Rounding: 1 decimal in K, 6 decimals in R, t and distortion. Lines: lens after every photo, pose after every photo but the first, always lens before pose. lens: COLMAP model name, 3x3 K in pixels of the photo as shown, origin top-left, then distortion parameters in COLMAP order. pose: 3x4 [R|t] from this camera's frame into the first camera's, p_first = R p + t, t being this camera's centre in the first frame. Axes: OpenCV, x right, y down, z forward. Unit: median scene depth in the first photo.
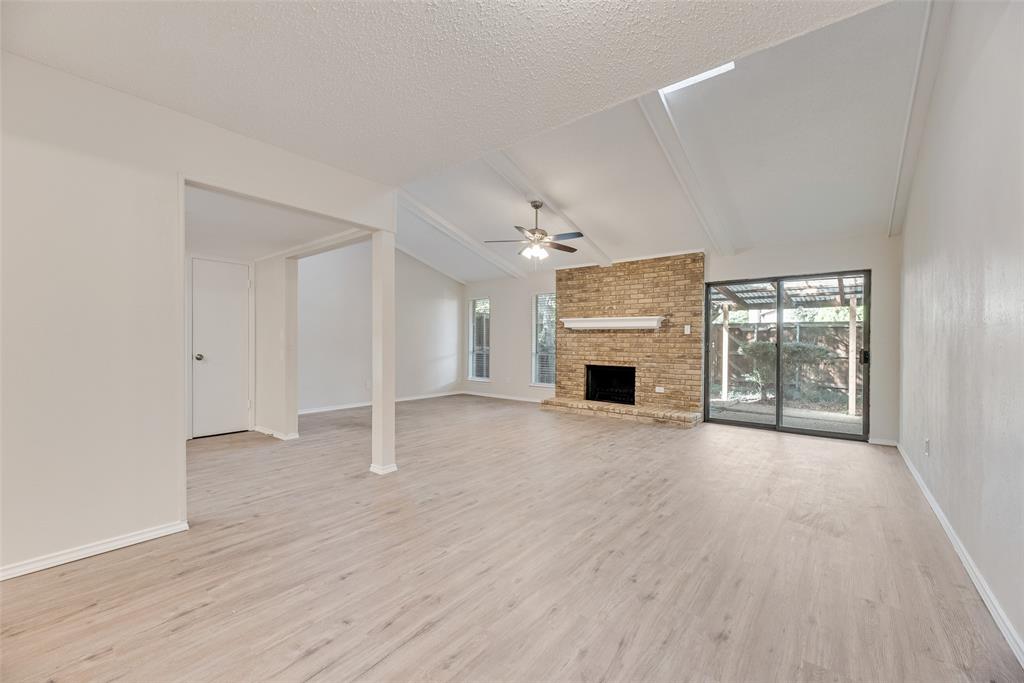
lens RADIAL K [[411.5, 0, 514.9], [0, 411.5, 344.2], [0, 0, 1]] dist [0.002876, -0.001512]
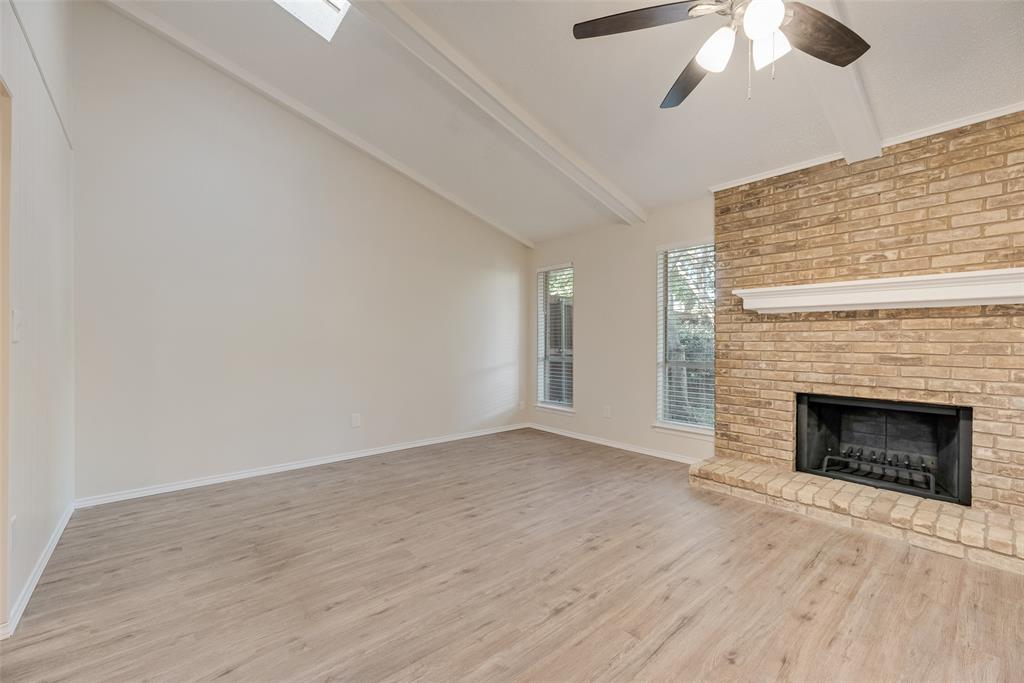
lens RADIAL K [[411.5, 0, 510.5], [0, 411.5, 342.5], [0, 0, 1]] dist [0.002876, -0.001512]
pose [[0.981862, -0.004853, -0.189535, -0.050997], [0.004084, 0.999982, -0.004448, -0.003389], [0.189553, 0.003593, 0.981864, 0.547985]]
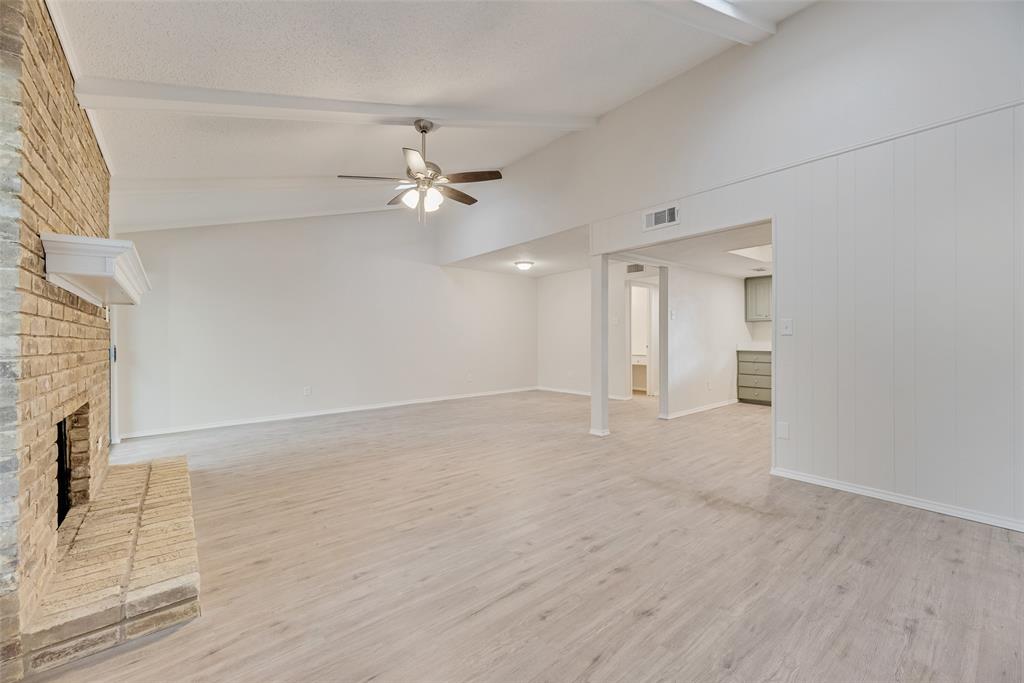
lens RADIAL K [[411.5, 0, 516.4], [0, 411.5, 342.2], [0, 0, 1]] dist [0.002876, -0.001512]
pose [[-0.979468, 0.000013, 0.201598, -0.178691], [0.002522, 0.999923, 0.012190, -0.004437], [-0.201582, 0.012448, -0.979392, 1.295133]]
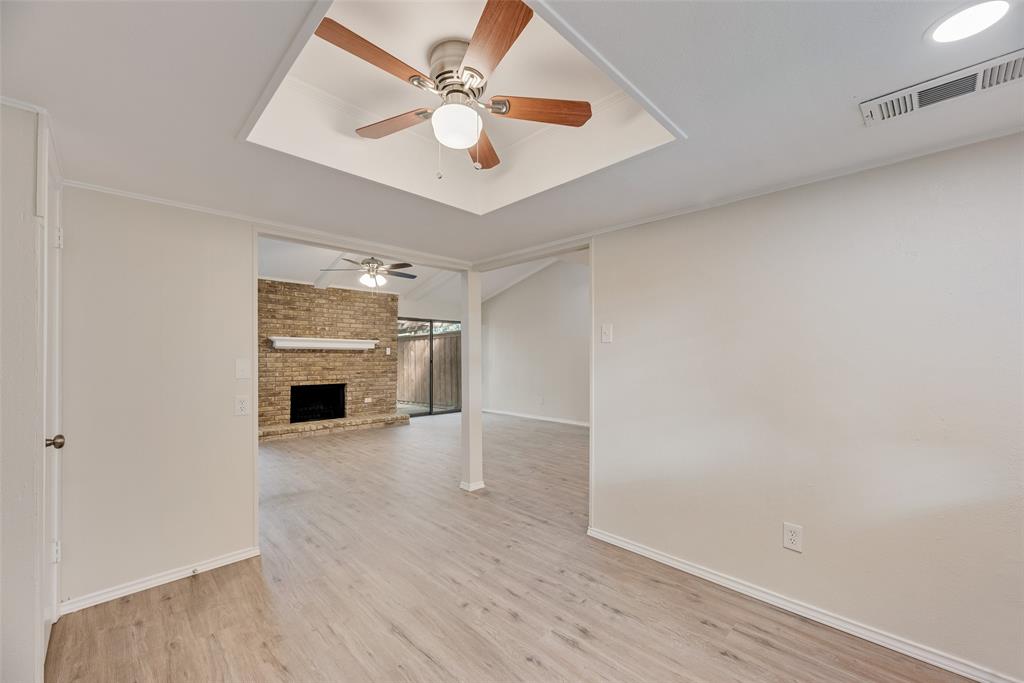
lens RADIAL K [[411.5, 0, 514.3], [0, 411.5, 347.1], [0, 0, 1]] dist [0.002876, -0.001512]
pose [[0.111645, 0.008788, 0.993709, -0.776149], [0.000454, 0.999960, -0.008894, -0.033817], [-0.993748, 0.001444, 0.111637, 0.418197]]
